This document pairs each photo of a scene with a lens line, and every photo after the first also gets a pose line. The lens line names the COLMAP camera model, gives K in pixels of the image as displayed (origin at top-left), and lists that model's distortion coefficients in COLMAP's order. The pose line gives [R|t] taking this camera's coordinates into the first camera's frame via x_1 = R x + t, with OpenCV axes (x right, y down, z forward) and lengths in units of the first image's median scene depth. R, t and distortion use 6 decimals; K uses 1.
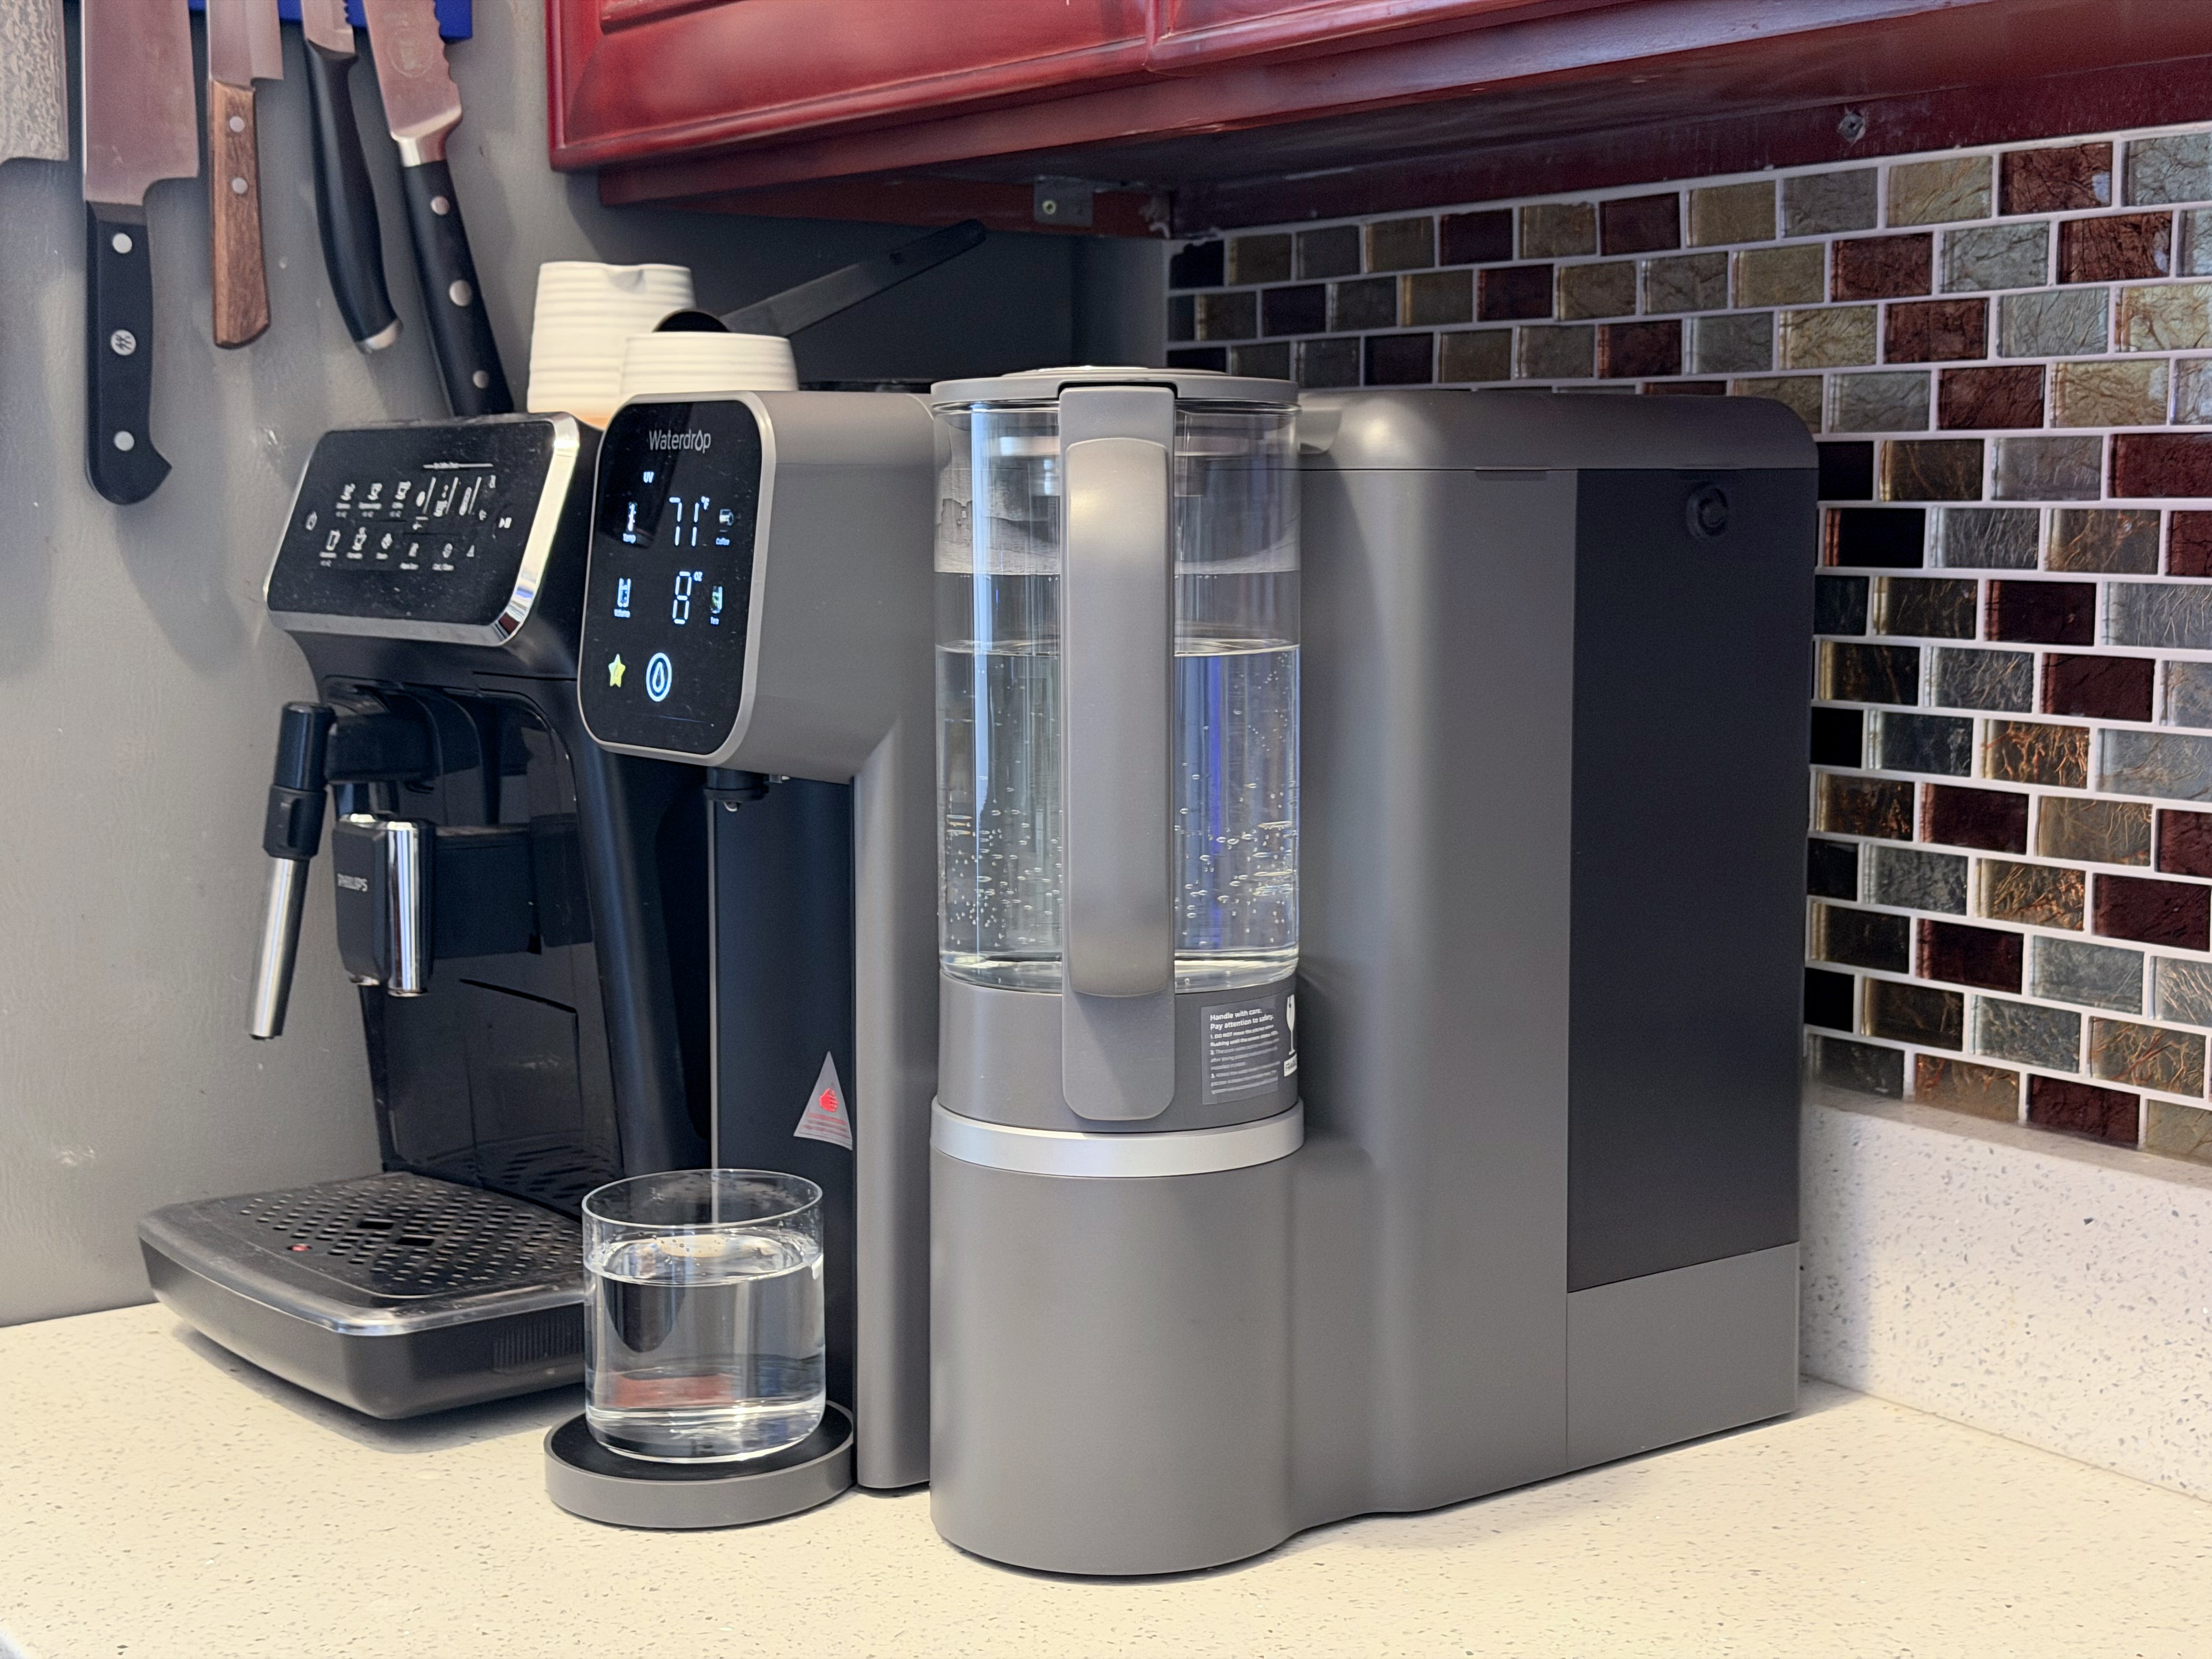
lens RADIAL K [[3109.7, 0, 1094.0], [0, 3109.7, 831.1], [0, 0, 1]] dist [0.107773, 0.000000]
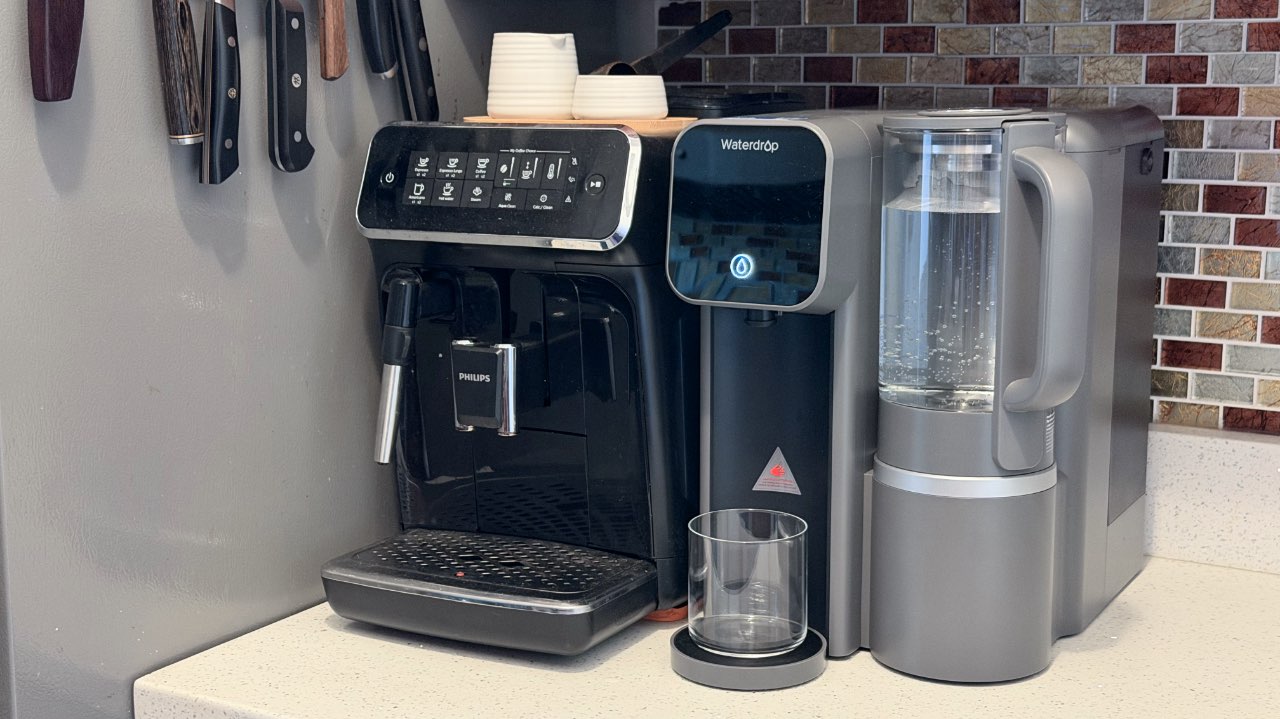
lens RADIAL K [[1799.3, 0, 617.6], [0, 1799.3, 384.5], [0, 0, 1]] dist [0.088745, 0.000000]
pose [[0.917185, -0.077855, 0.390782, -0.602922], [0.048248, 0.995209, 0.085034, -0.069030], [-0.395530, -0.059138, 0.916547, -0.013159]]
